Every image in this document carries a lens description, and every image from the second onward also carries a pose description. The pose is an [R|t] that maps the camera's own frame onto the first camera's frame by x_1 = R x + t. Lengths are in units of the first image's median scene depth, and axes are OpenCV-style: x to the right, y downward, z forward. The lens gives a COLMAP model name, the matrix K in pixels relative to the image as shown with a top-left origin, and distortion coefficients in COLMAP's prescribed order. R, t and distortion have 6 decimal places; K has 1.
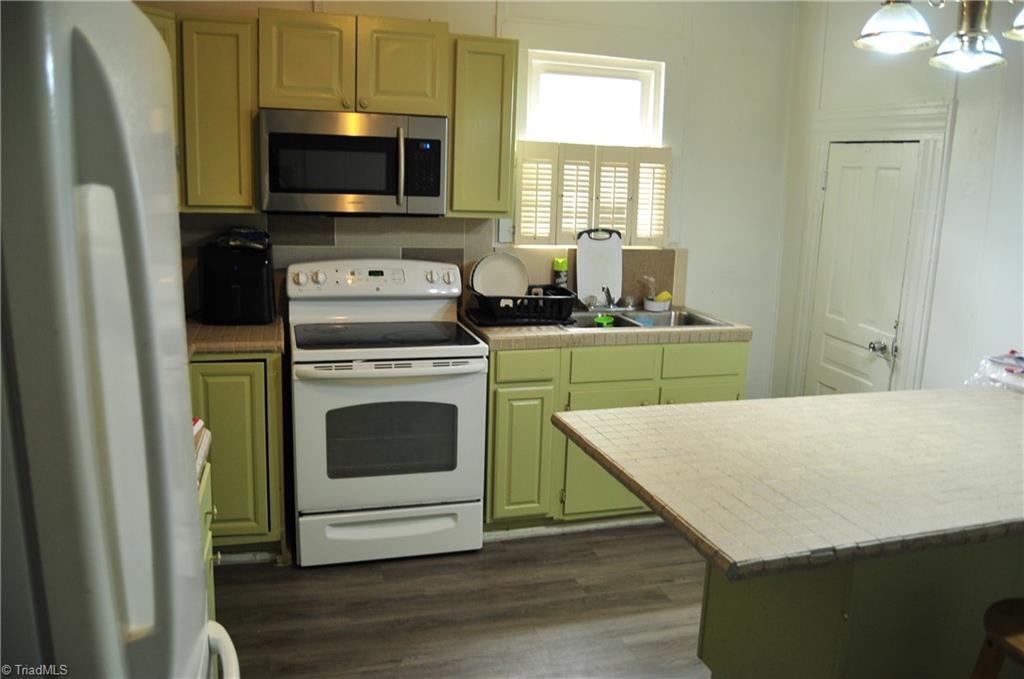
lens RADIAL K [[816.0, 0, 508.2], [0, 816.0, 344.2], [0, 0, 1]] dist [-0.094439, 0.038672]
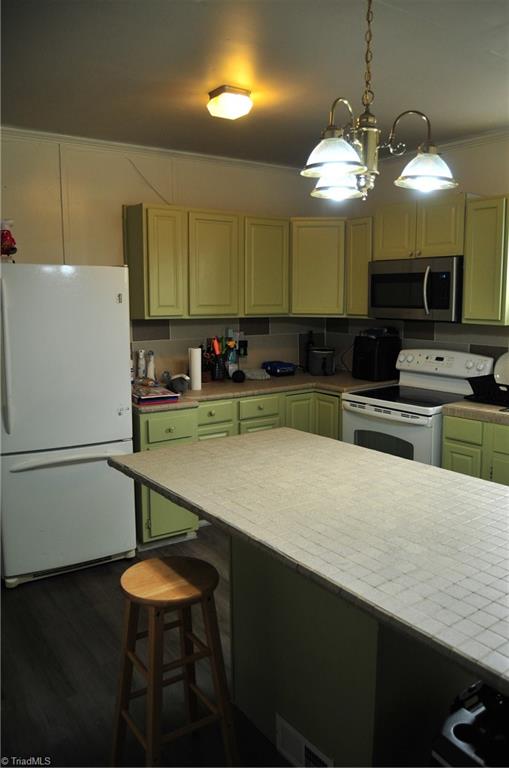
lens RADIAL K [[612.0, 0, 256.6], [0, 612.0, 376.2], [0, 0, 1]] dist [-0.094439, 0.038672]
pose [[0.311168, 0.090549, -0.946031, 0.772082], [-0.163703, 0.985678, 0.040499, -0.042121], [0.936150, 0.142266, 0.321534, 0.290669]]
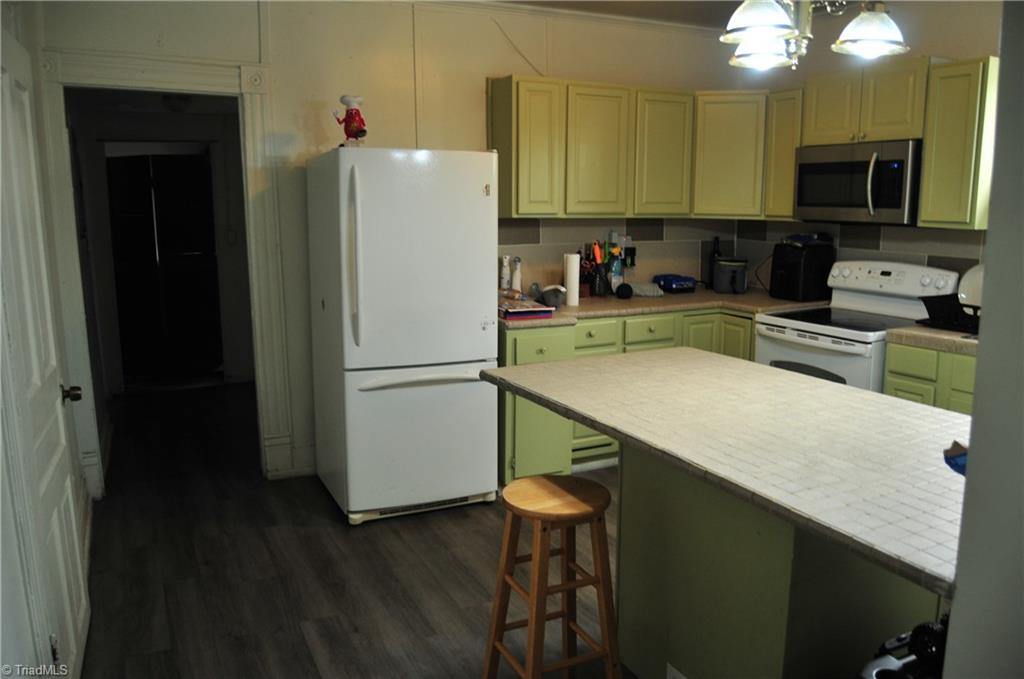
lens RADIAL K [[816.0, 0, 498.4], [0, 816.0, 342.0], [0, 0, 1]] dist [-0.094439, 0.038672]
pose [[0.149317, 0.138690, -0.979015, 0.861935], [-0.178672, 0.977600, 0.111239, -0.016474], [0.972513, 0.158313, 0.170752, 0.244931]]
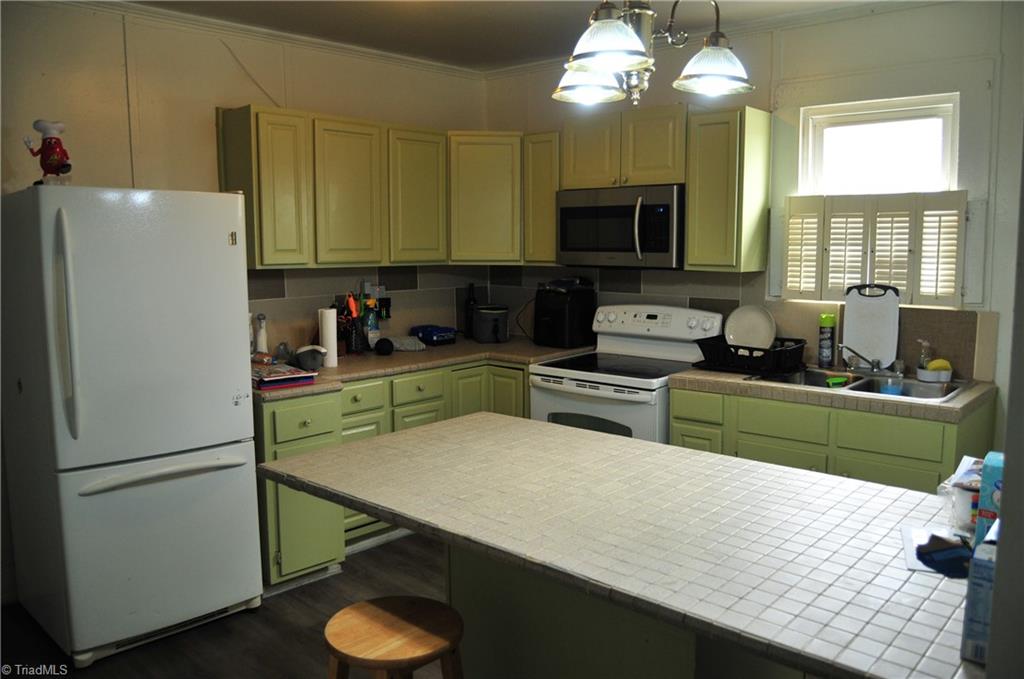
lens RADIAL K [[816.0, 0, 513.8], [0, 816.0, 342.4], [0, 0, 1]] dist [-0.094439, 0.038672]
pose [[0.505912, 0.073323, -0.859463, 0.719994], [-0.141702, 0.989909, 0.001041, -0.021216], [0.850866, 0.121261, 0.511197, 0.206422]]
